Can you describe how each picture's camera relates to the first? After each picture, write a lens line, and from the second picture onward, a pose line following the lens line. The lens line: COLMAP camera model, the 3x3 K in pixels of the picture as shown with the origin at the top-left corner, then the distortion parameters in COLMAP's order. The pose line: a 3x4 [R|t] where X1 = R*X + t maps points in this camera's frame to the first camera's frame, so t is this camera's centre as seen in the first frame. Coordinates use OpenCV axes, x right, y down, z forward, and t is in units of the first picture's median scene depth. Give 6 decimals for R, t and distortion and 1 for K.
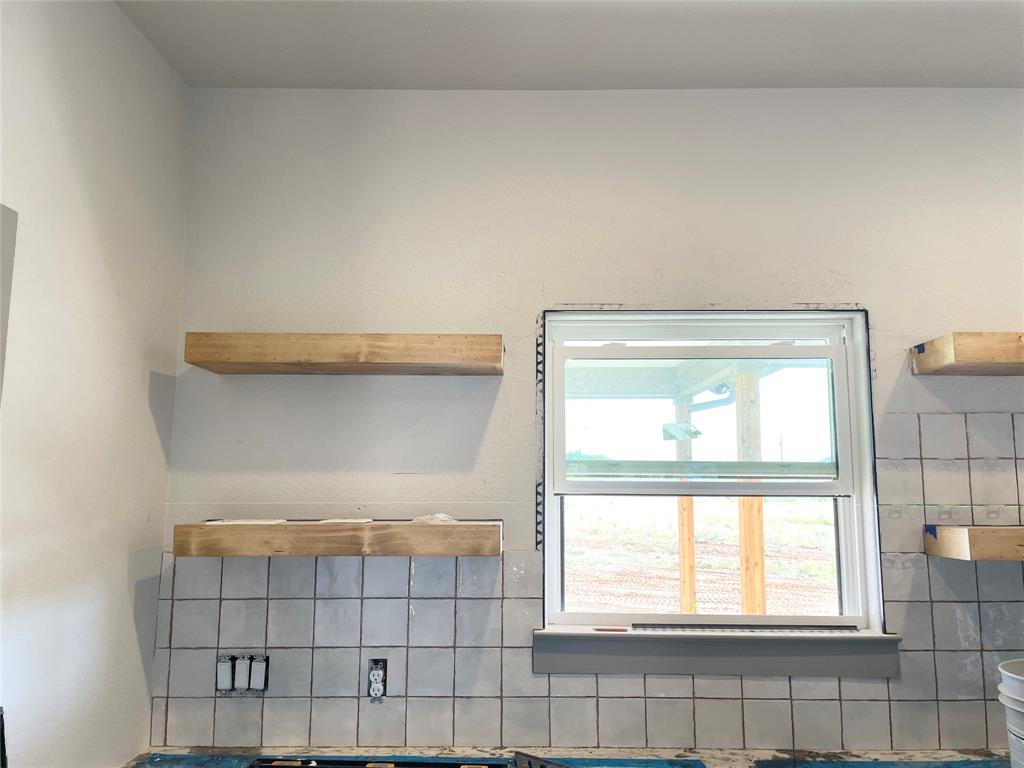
lens RADIAL K [[783.2, 0, 512.0], [0, 783.2, 384.0], [0, 0, 1]] dist [0.085919, -0.125360]
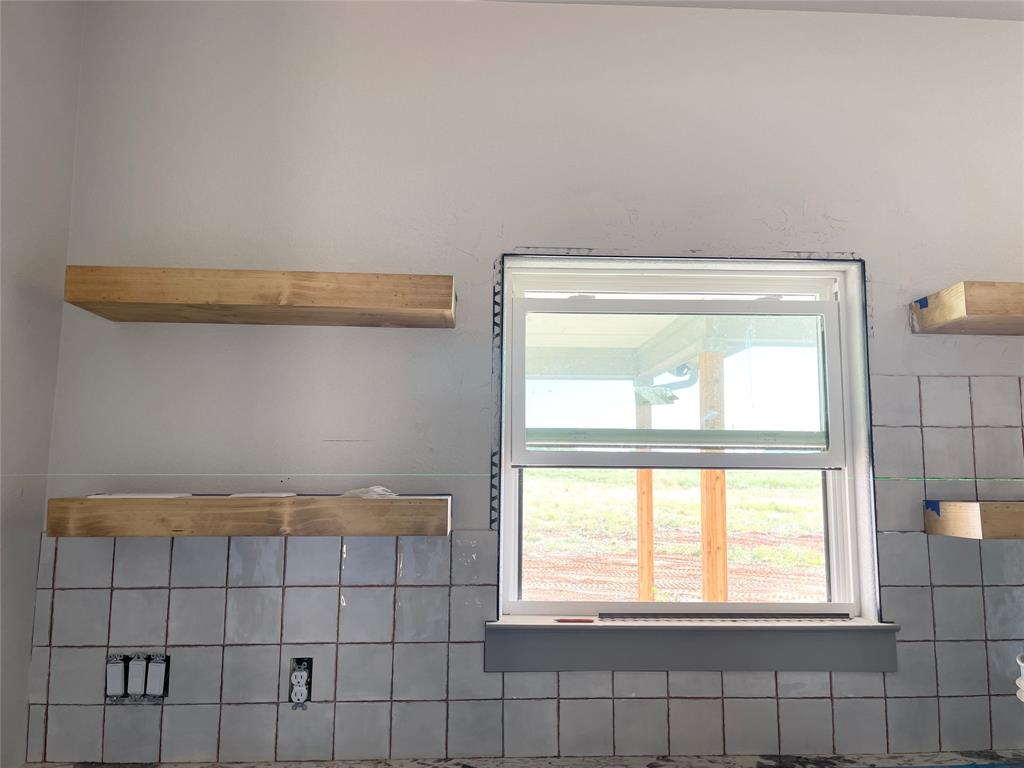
lens RADIAL K [[766.1, 0, 518.3], [0, 766.1, 380.6], [0, 0, 1]] dist [0.080867, -0.114315]
pose [[0.997960, 0.011050, 0.062875, 0.006812], [-0.011387, 0.999923, 0.004998, 0.043423], [-0.062815, -0.005704, 0.998009, 0.157585]]
